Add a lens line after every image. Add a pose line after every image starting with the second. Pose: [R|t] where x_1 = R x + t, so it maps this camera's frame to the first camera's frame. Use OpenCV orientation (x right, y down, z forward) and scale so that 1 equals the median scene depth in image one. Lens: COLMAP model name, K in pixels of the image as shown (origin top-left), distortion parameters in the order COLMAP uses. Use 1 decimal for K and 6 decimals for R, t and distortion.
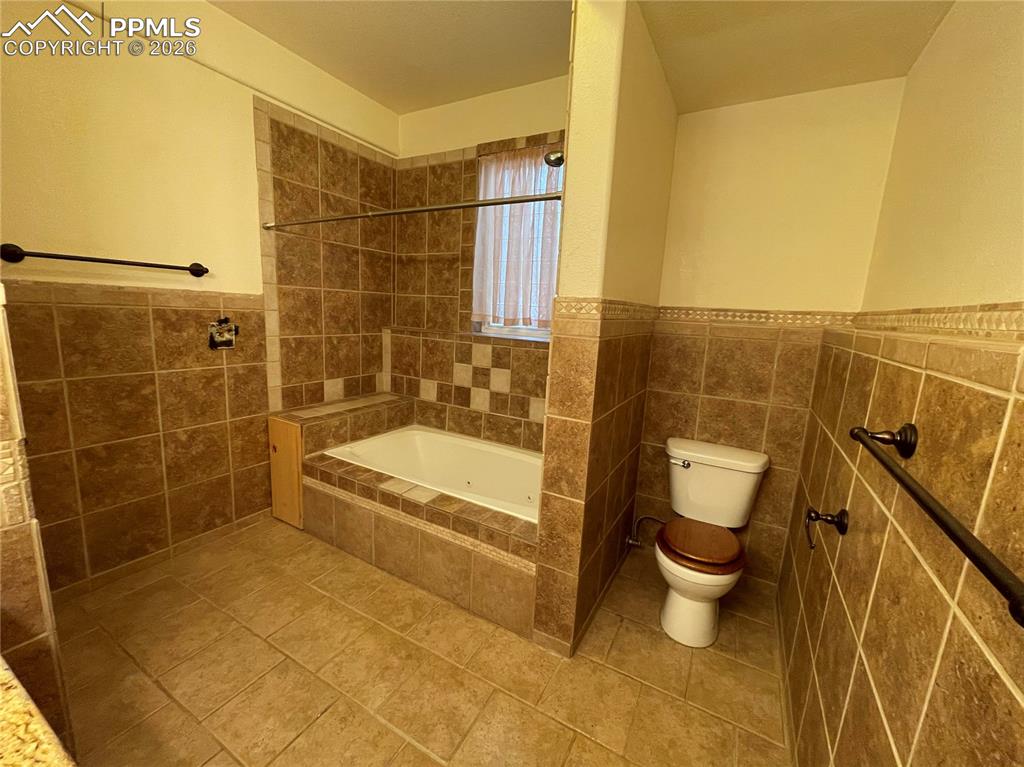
lens RADIAL K [[415.5, 0, 511.3], [0, 415.5, 381.6], [0, 0, 1]] dist [-0.006212, 0.001953]
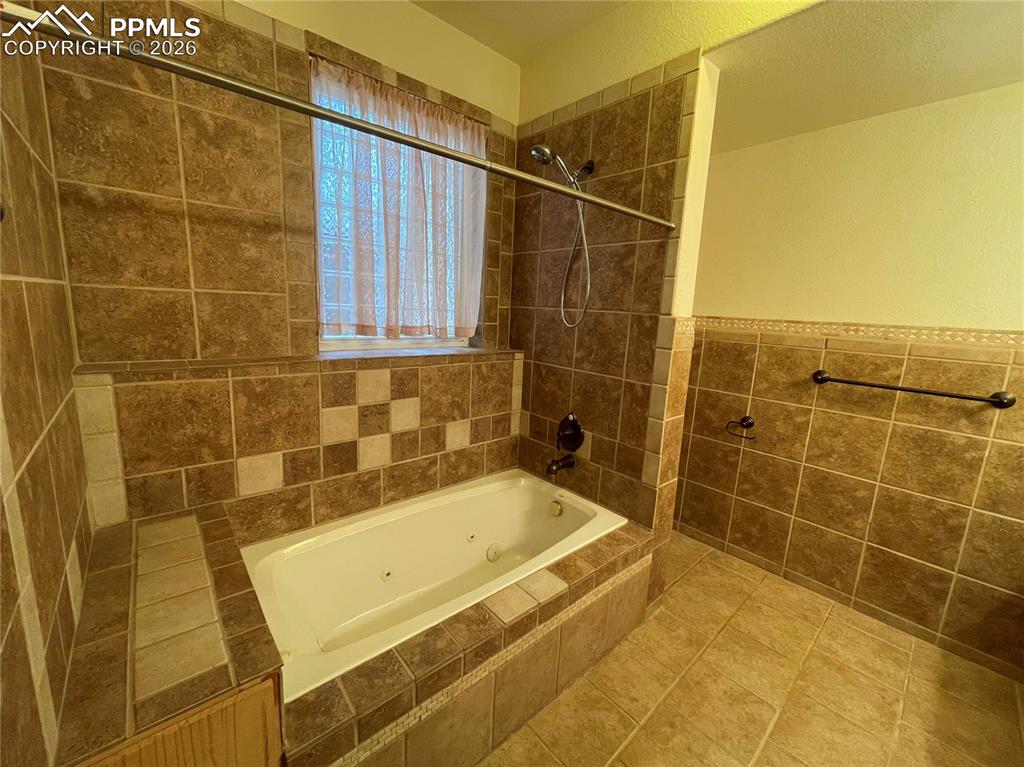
lens RADIAL K [[415.5, 0, 512.3], [0, 415.5, 382.7], [0, 0, 1]] dist [-0.006212, 0.001953]
pose [[0.324704, -0.199235, 0.924594, -0.612139], [0.135146, 0.977304, 0.163131, -0.147623], [-0.936111, 0.071986, 0.344260, 0.565273]]
